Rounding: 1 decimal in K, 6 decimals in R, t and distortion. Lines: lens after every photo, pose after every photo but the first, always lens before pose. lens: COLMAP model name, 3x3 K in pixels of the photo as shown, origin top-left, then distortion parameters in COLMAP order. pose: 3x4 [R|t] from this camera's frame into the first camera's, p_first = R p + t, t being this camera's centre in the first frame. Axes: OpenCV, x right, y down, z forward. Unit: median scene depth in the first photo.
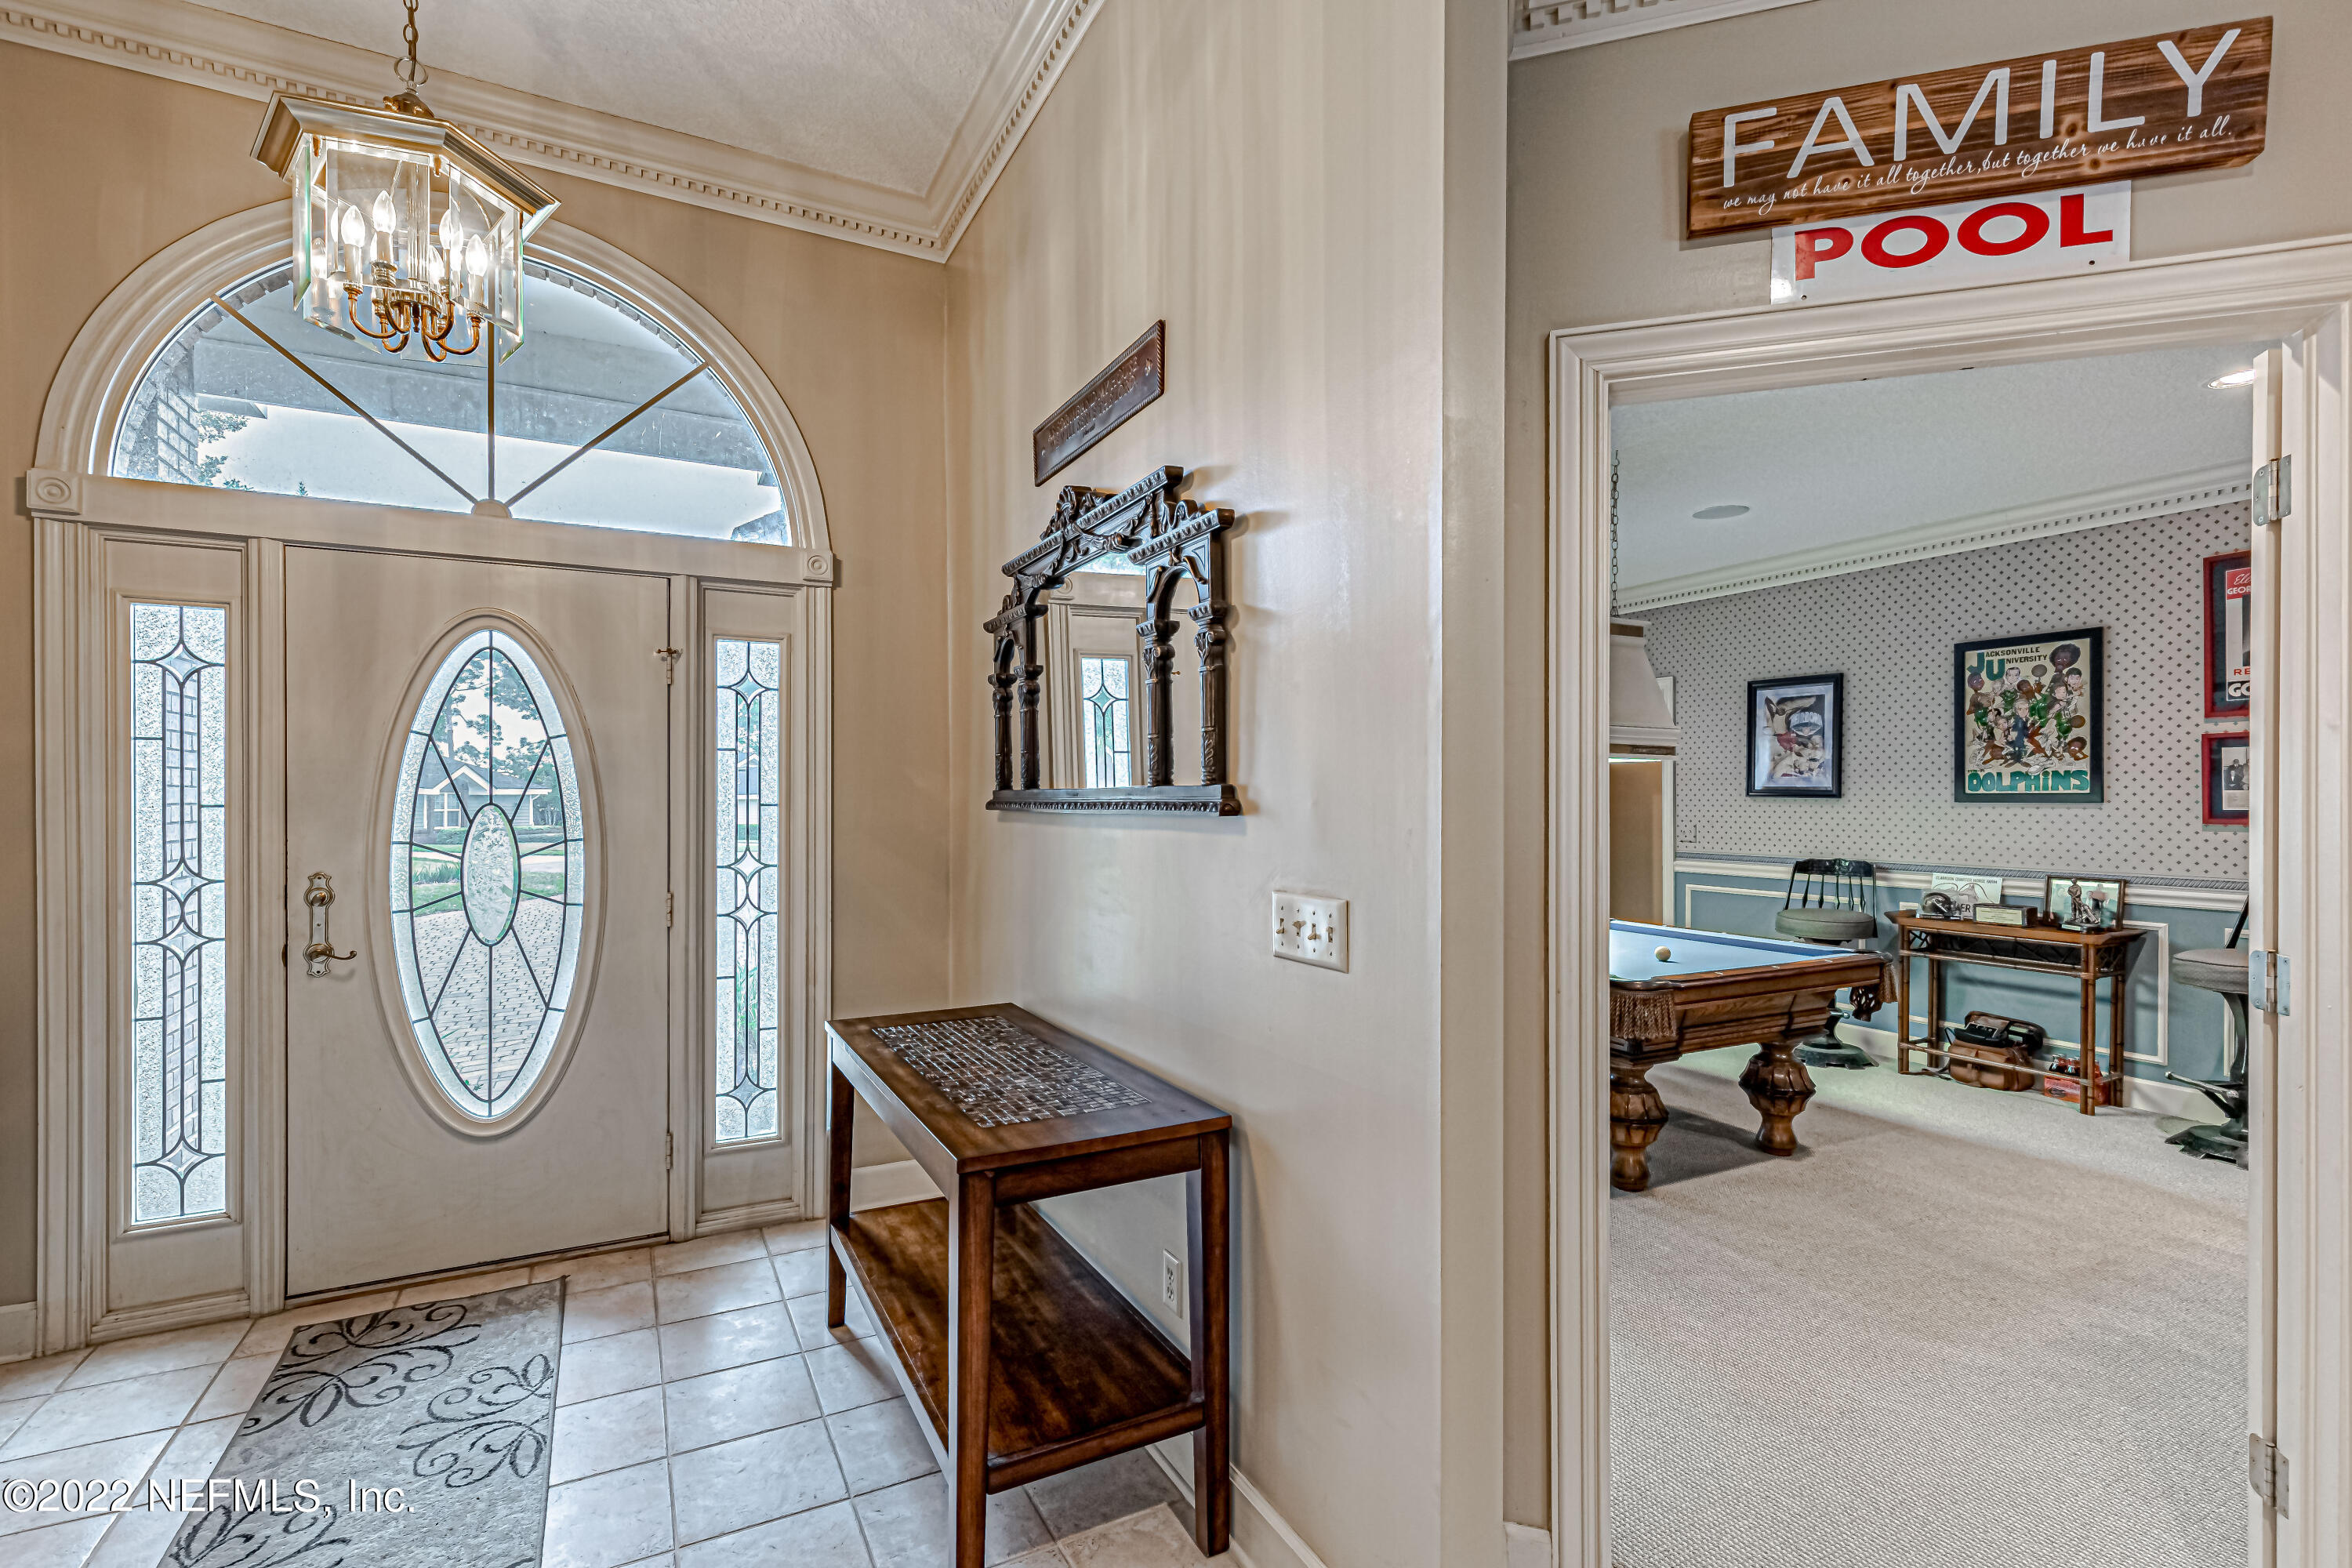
lens RADIAL K [[1074.1, 0, 1186.9], [0, 1074.1, 801.8], [0, 0, 1]] dist [0.011454, -0.000488]
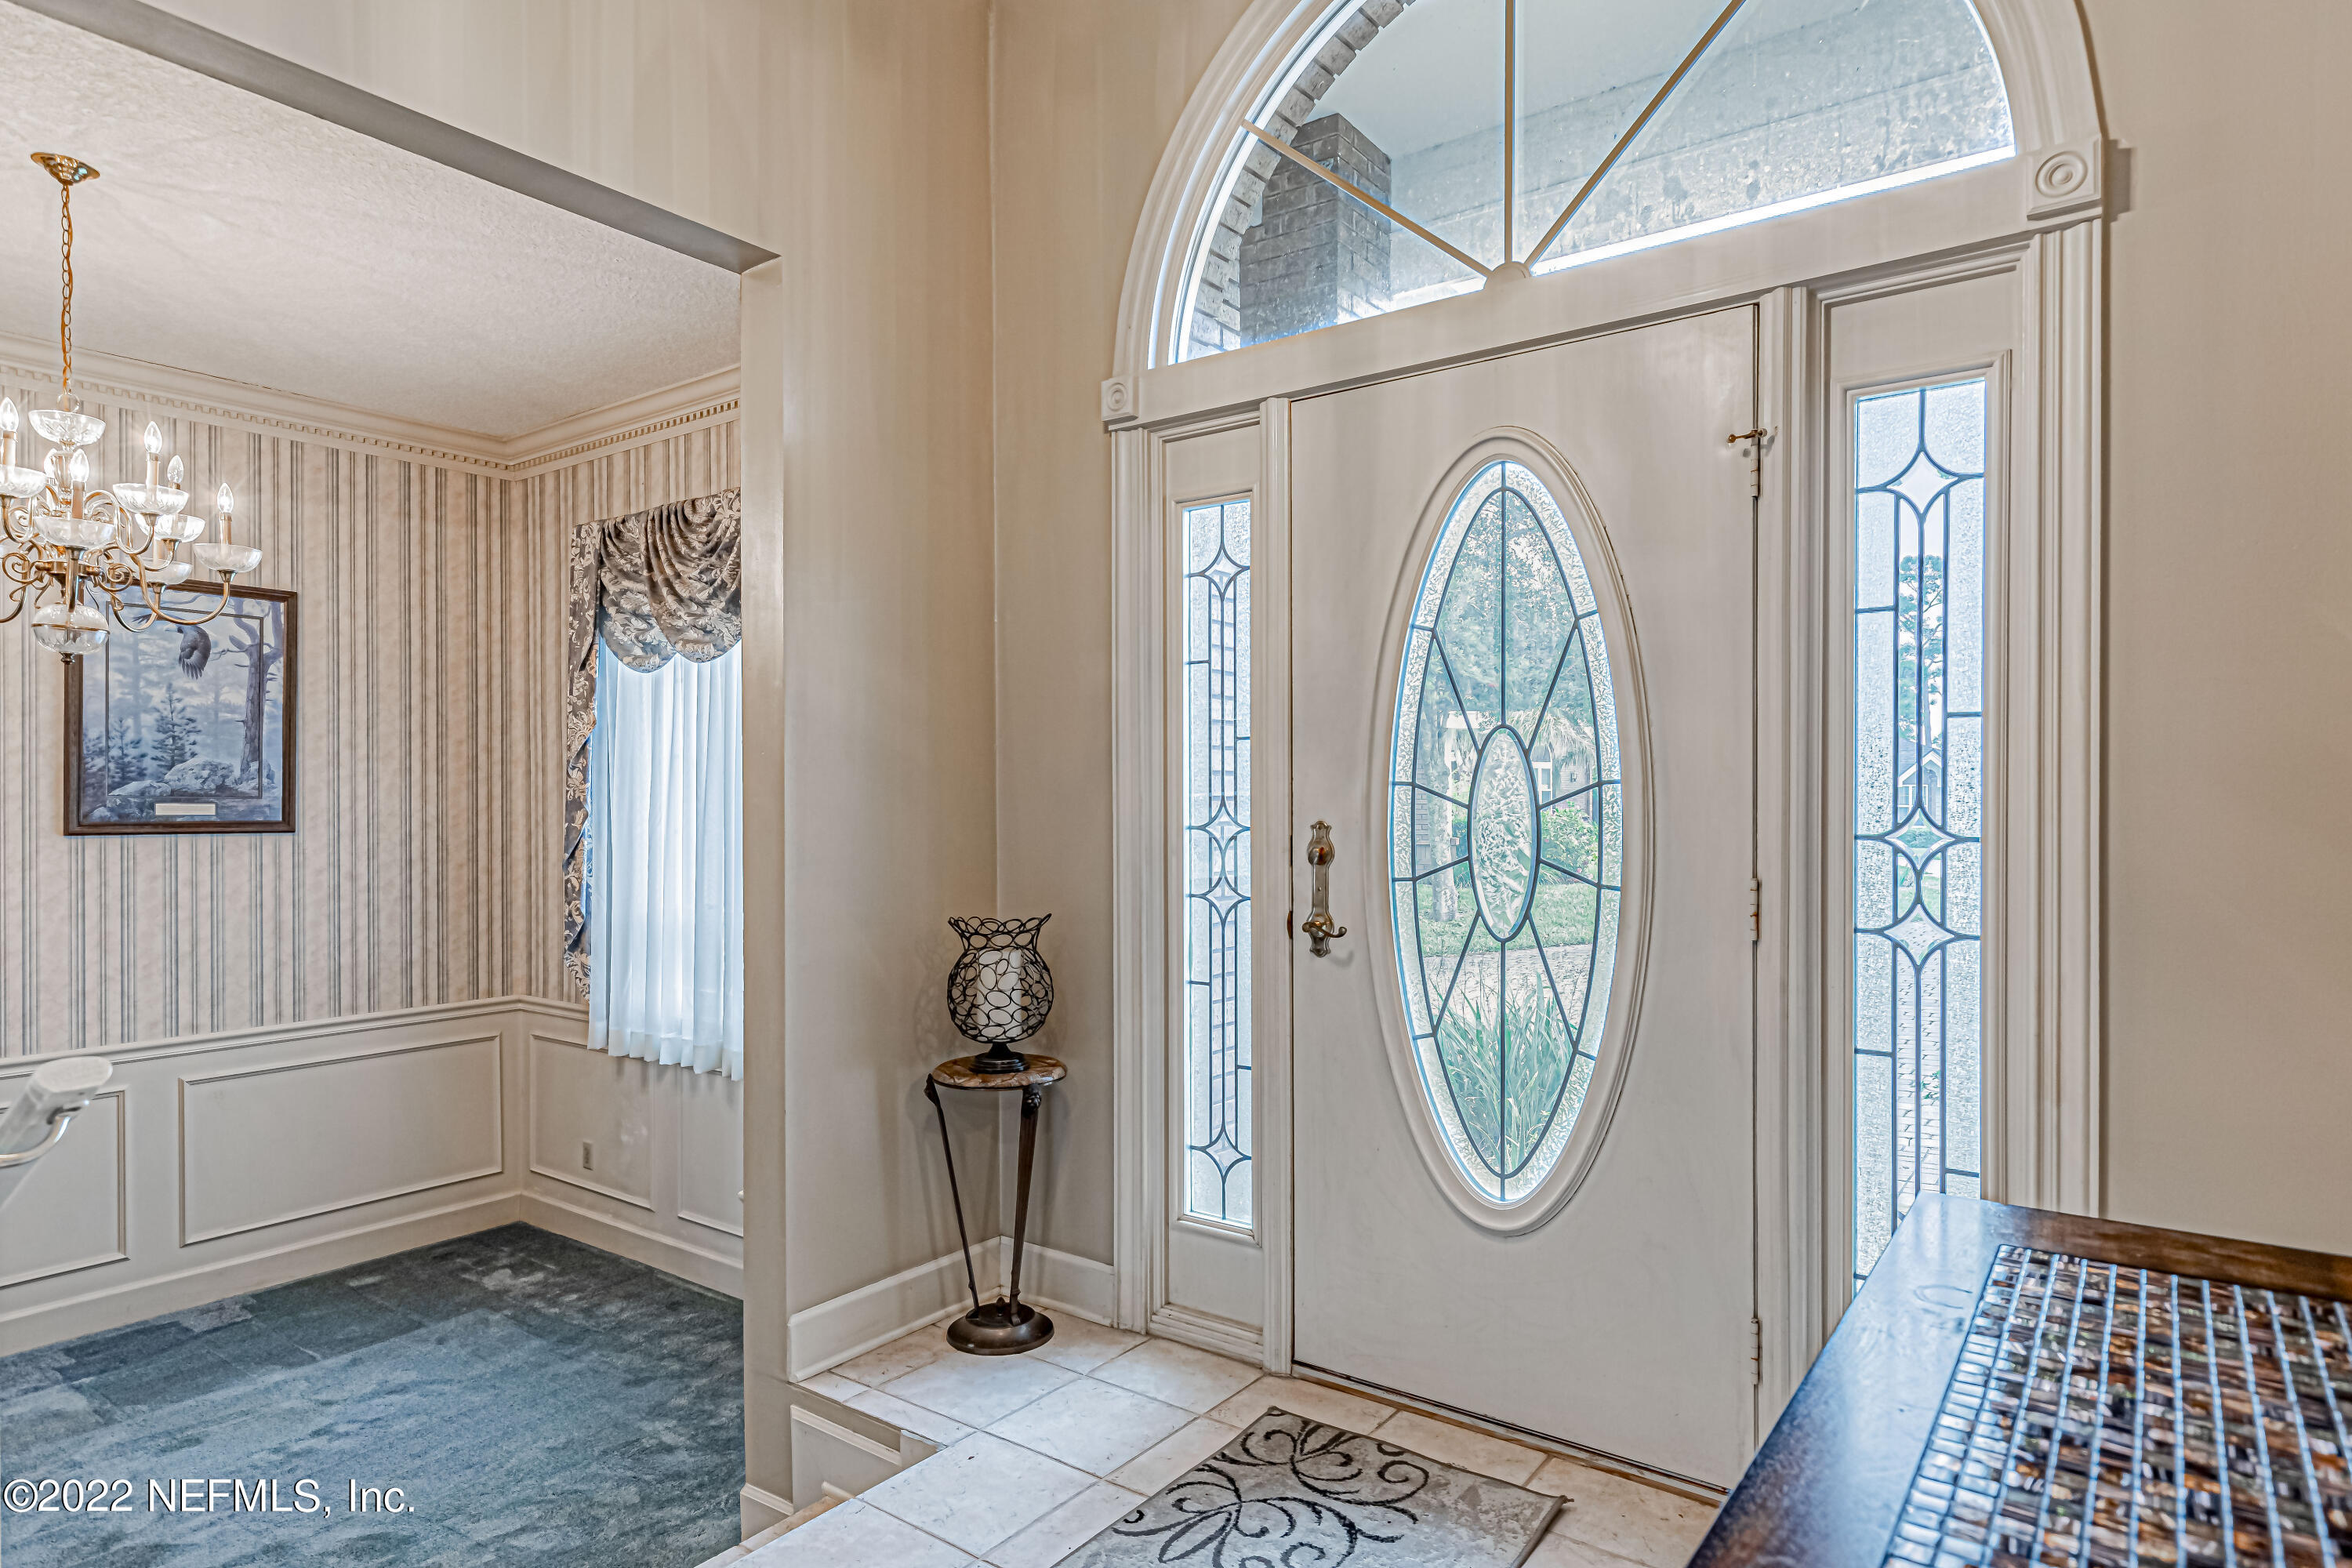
lens RADIAL K [[1338.0, 0, 1186.2], [0, 1338.0, 805.4], [0, 0, 1]] dist [0.015795, -0.002190]
pose [[0.431371, 0.001592, -0.902173, 0.006926], [-0.003247, 0.999995, 0.000212, 0.033657], [0.902169, 0.002838, 0.431373, 0.312033]]
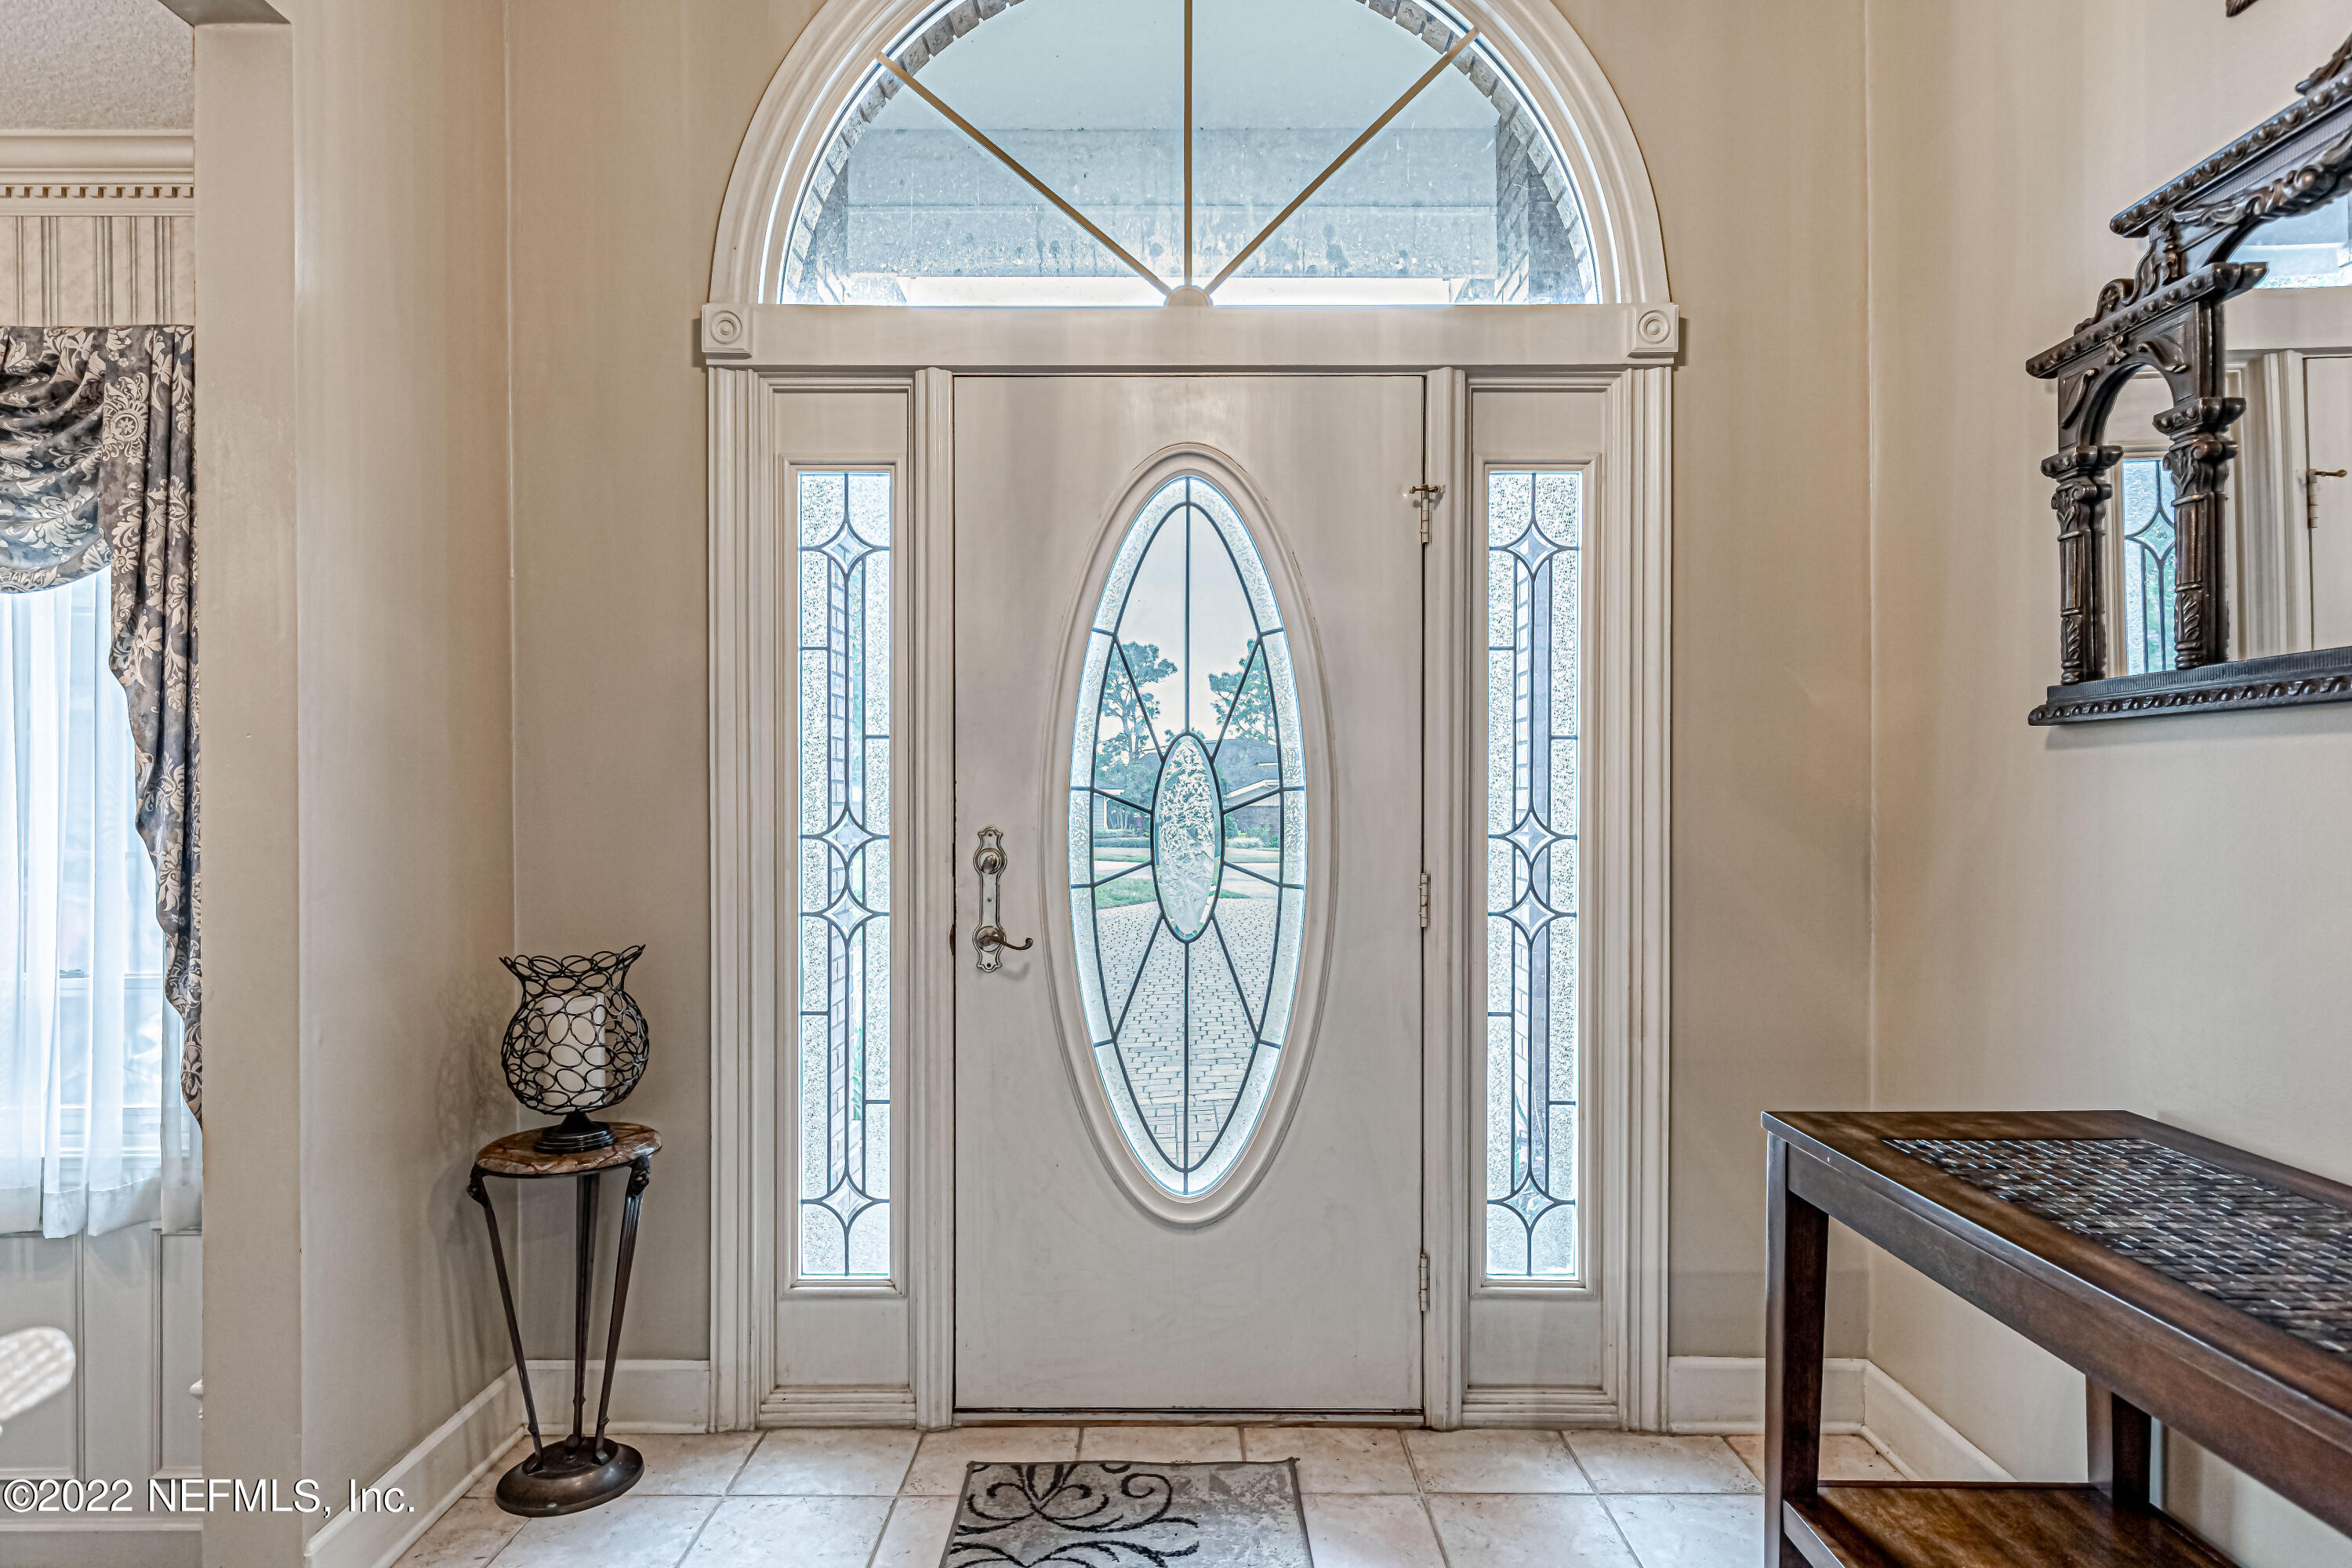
lens RADIAL K [[1338.0, 0, 1179.9], [0, 1338.0, 806.9], [0, 0, 1]] dist [0.015795, -0.002190]
pose [[0.884390, -0.000309, -0.466748, -0.168795], [-0.000954, 0.999996, -0.002470, 0.033234], [0.466748, 0.002630, 0.884387, 0.166687]]
